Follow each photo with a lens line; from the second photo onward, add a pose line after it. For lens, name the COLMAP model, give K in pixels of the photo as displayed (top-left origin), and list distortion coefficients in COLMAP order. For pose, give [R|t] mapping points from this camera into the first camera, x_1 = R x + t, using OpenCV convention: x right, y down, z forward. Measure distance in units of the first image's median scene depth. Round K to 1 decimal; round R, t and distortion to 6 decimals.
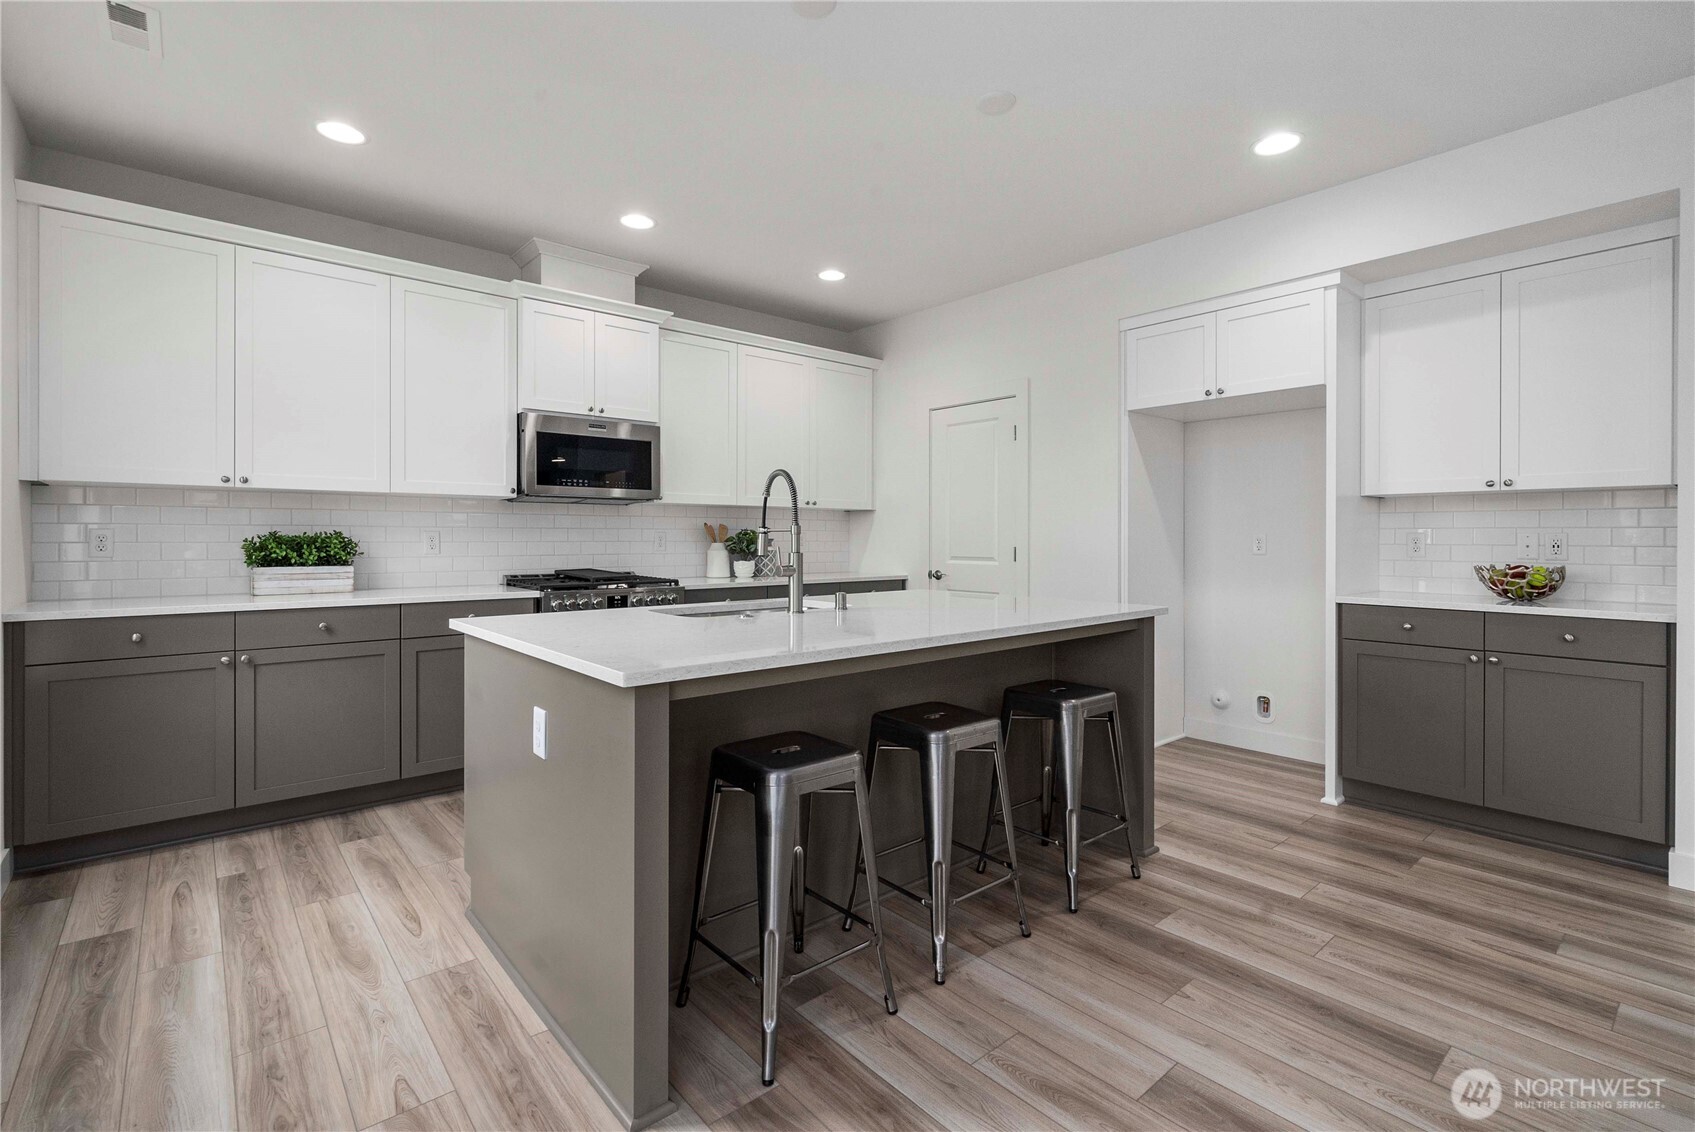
lens RADIAL K [[778.9, 0, 859.4], [0, 778.9, 538.6], [0, 0, 1]] dist [0.001198, 0.000785]
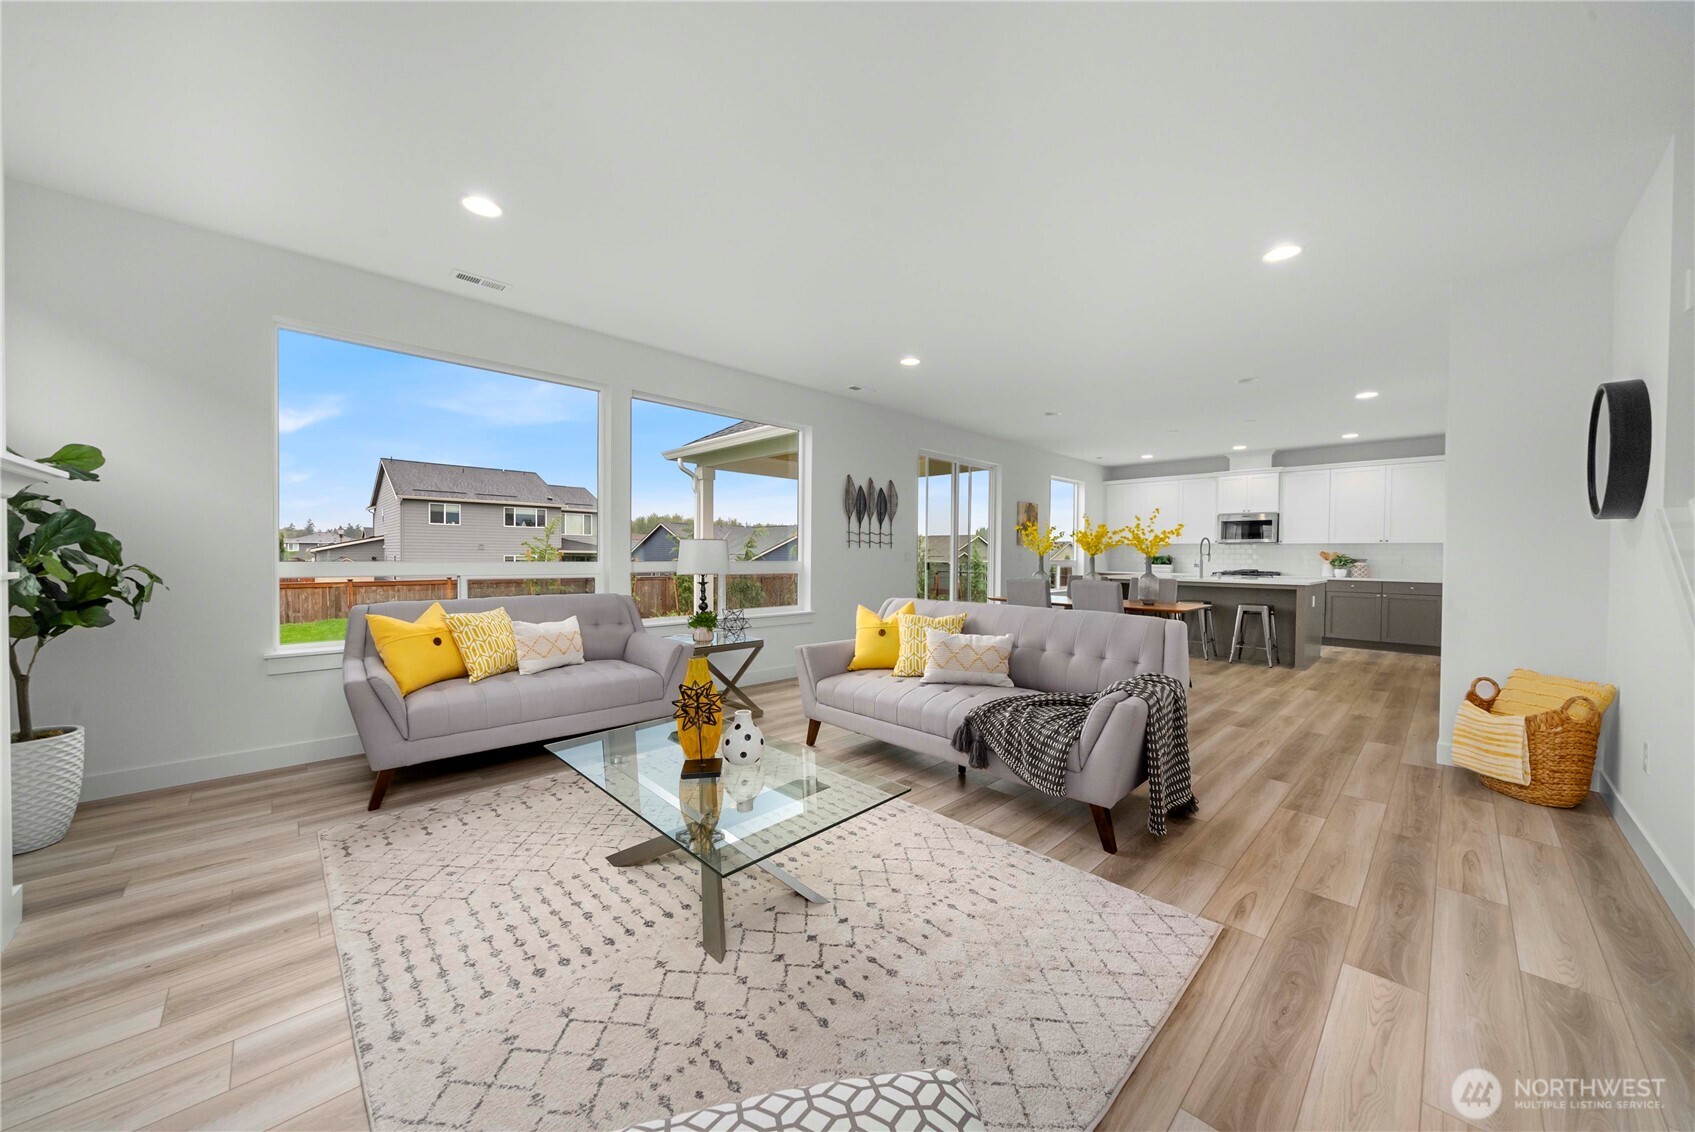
lens RADIAL K [[593.4, 0, 841.8], [0, 593.4, 564.6], [0, 0, 1]] dist [-0.006141, 0.000044]
pose [[0.042262, 0.012069, -0.999034, 1.959108], [-0.015568, 0.999814, 0.011420, 0.026847], [0.998985, 0.015070, 0.042442, -0.591180]]
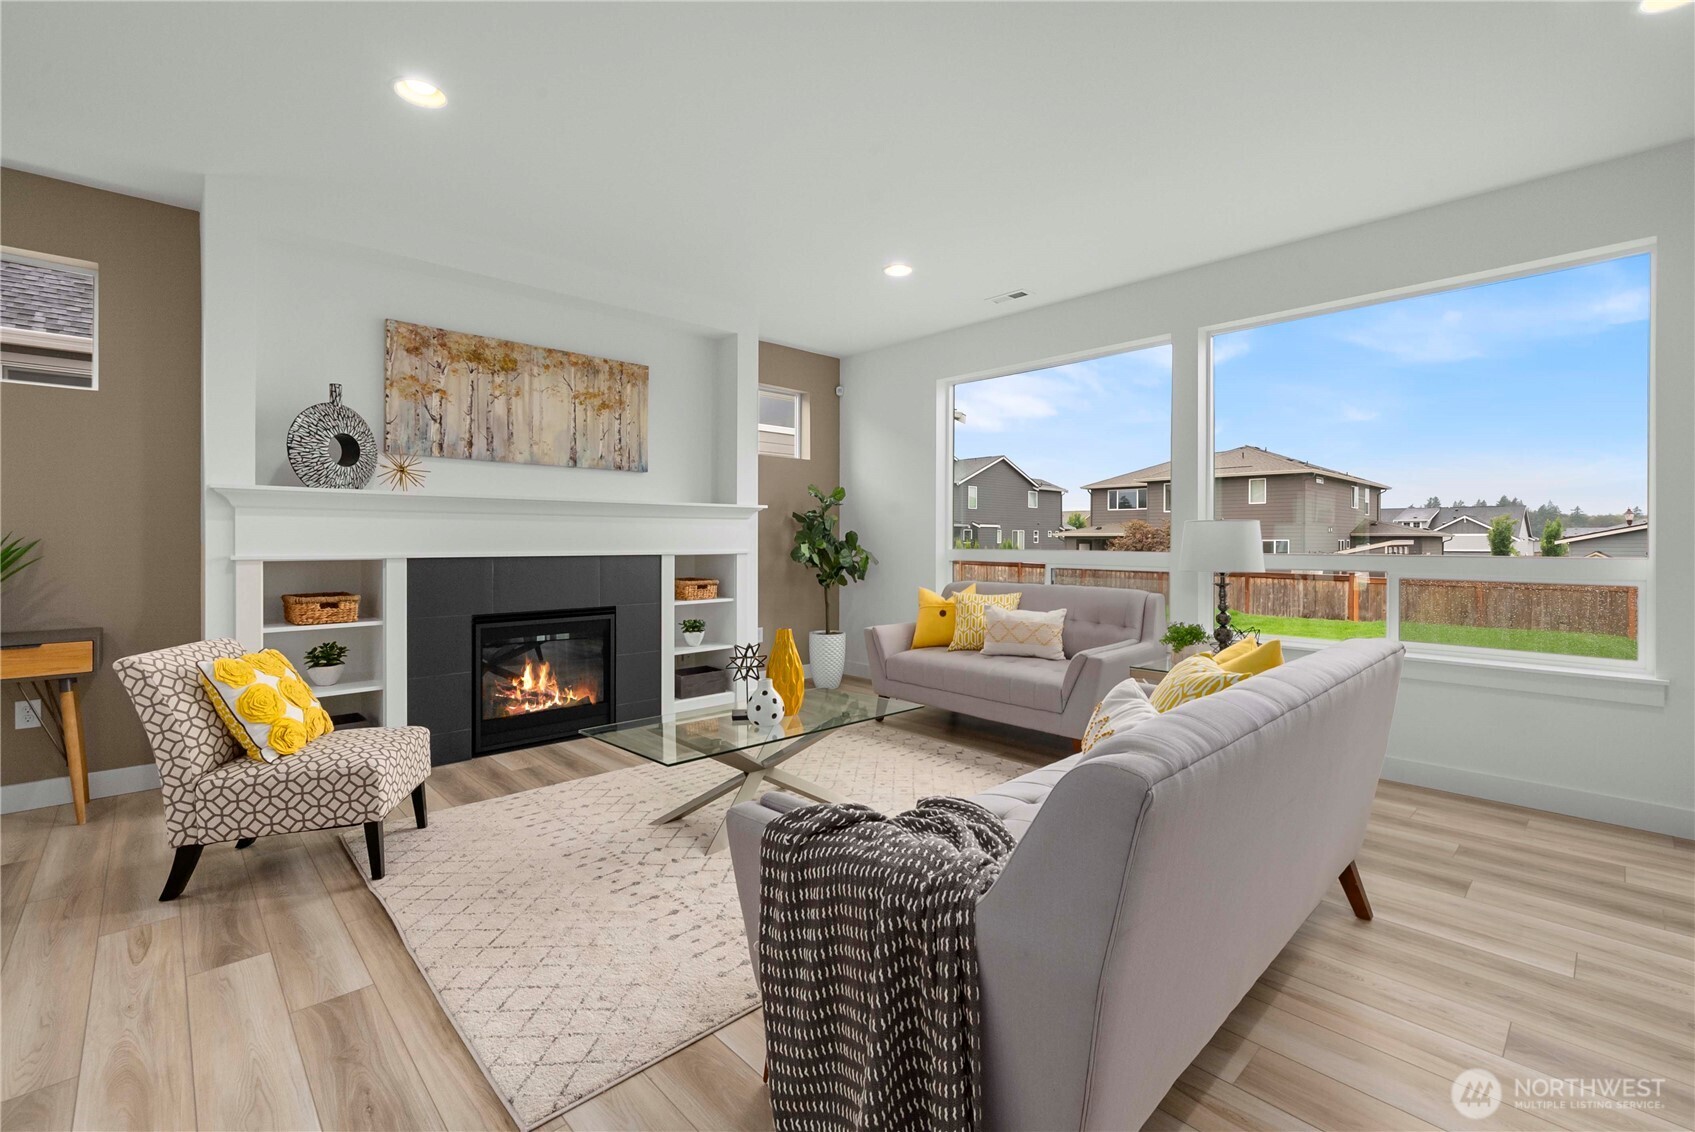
lens RADIAL K [[732.6, 0, 843.4], [0, 732.6, 540.1], [0, 0, 1]] dist [-0.001651, -0.000259]
pose [[-0.999448, -0.007721, -0.032306, 1.297009], [-0.007873, 0.999958, 0.004595, 0.021044], [0.032269, 0.004847, -0.999467, 0.175630]]
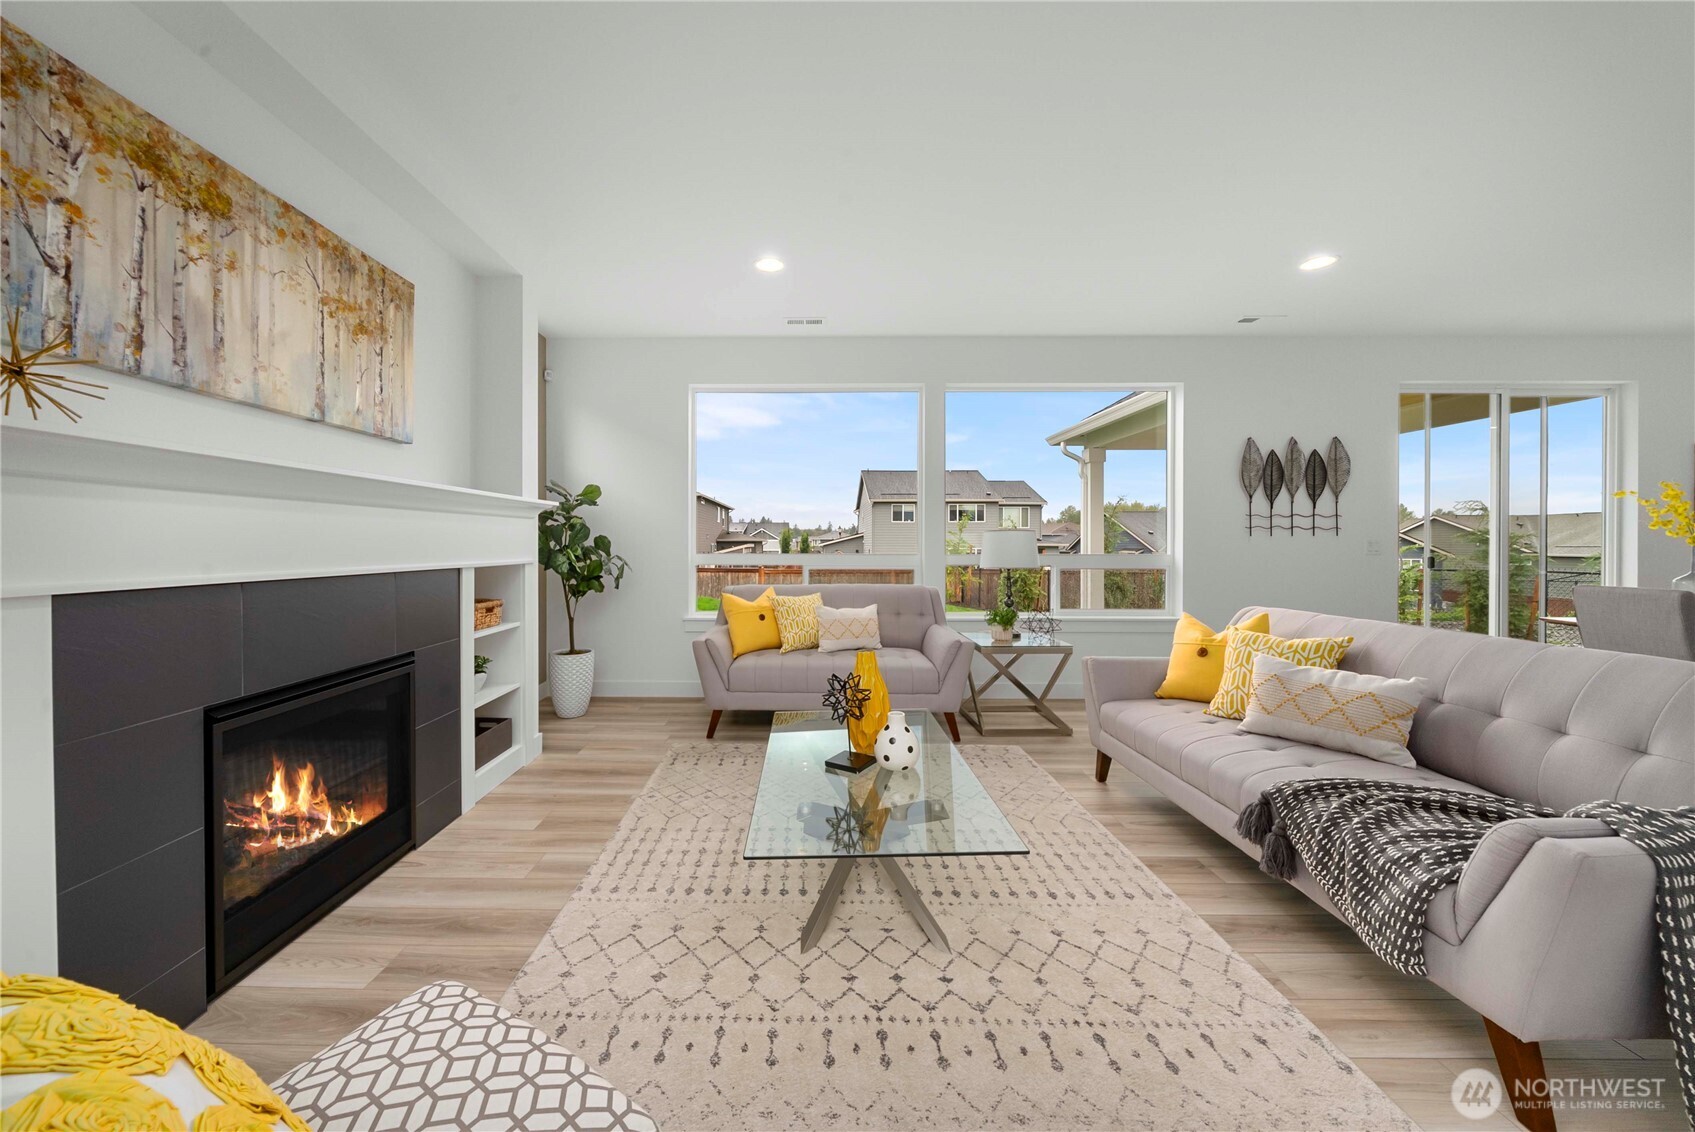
lens RADIAL K [[604.4, 0, 799.1], [0, 604.4, 547.6], [0, 0, 1]] dist [-0.007091, 0.000243]
pose [[-0.676102, -0.001979, -0.736806, 1.845628], [-0.008928, 0.999945, 0.005507, 0.023536], [0.736754, 0.010302, -0.676082, -0.342873]]
